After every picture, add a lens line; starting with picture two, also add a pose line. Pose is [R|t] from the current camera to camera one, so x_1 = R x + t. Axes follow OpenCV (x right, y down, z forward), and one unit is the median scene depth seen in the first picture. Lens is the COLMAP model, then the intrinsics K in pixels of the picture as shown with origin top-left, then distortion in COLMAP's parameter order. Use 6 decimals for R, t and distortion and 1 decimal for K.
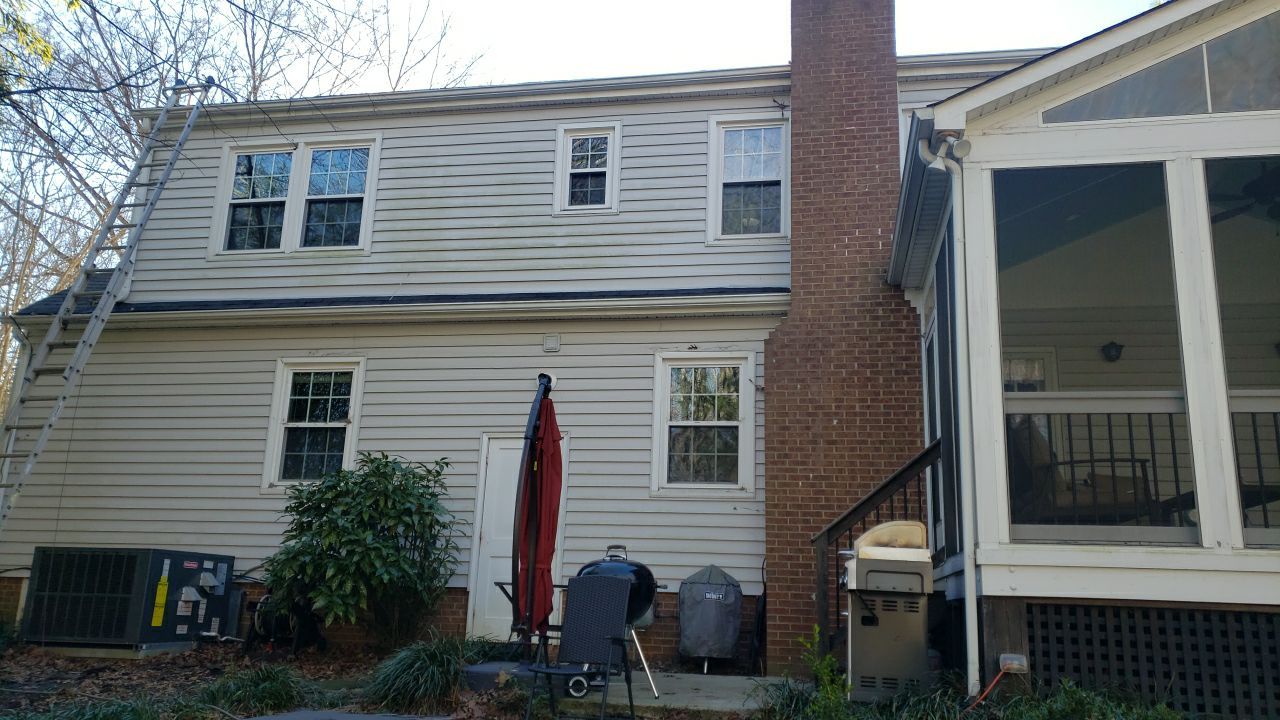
lens RADIAL K [[974.4, 0, 643.9], [0, 974.4, 365.1], [0, 0, 1]] dist [0.102682, -0.136637]
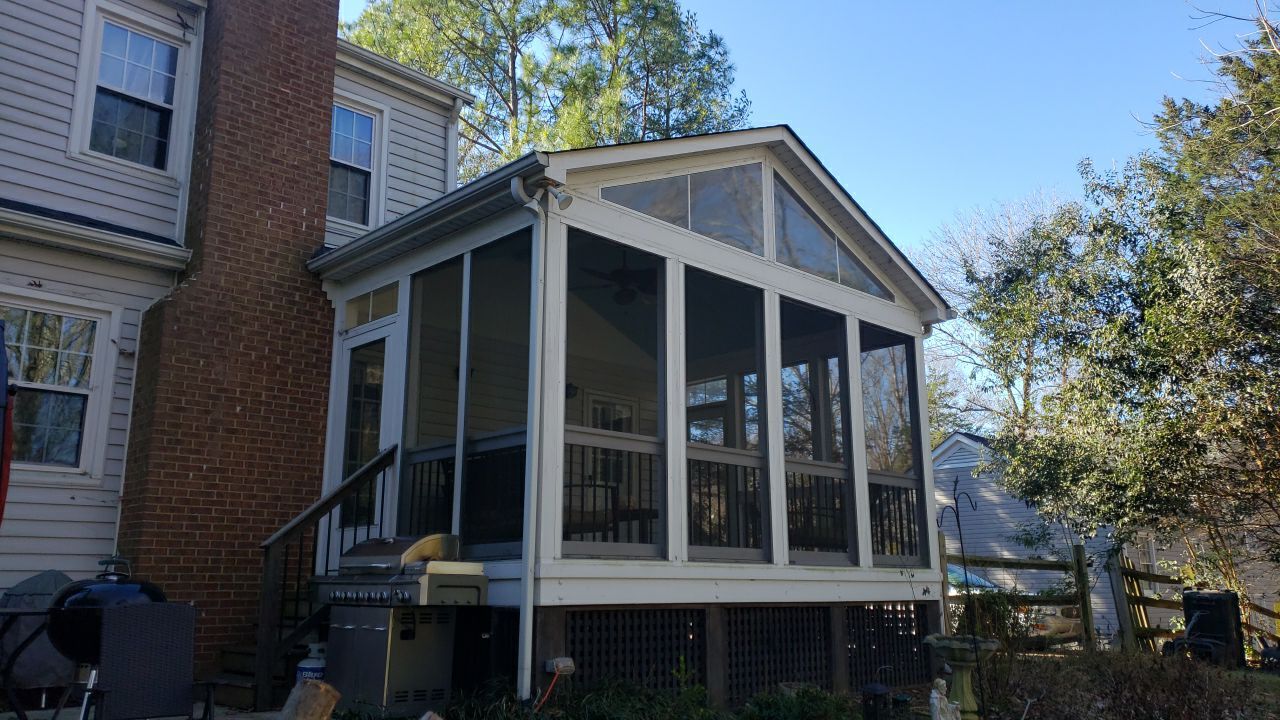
lens RADIAL K [[974.4, 0, 643.9], [0, 974.4, 365.1], [0, 0, 1]] dist [0.102682, -0.136637]
pose [[0.580849, 0.152138, 0.799668, -0.318198], [-0.176149, 0.982594, -0.058991, 0.006802], [-0.794724, -0.106596, 0.597538, 0.168921]]
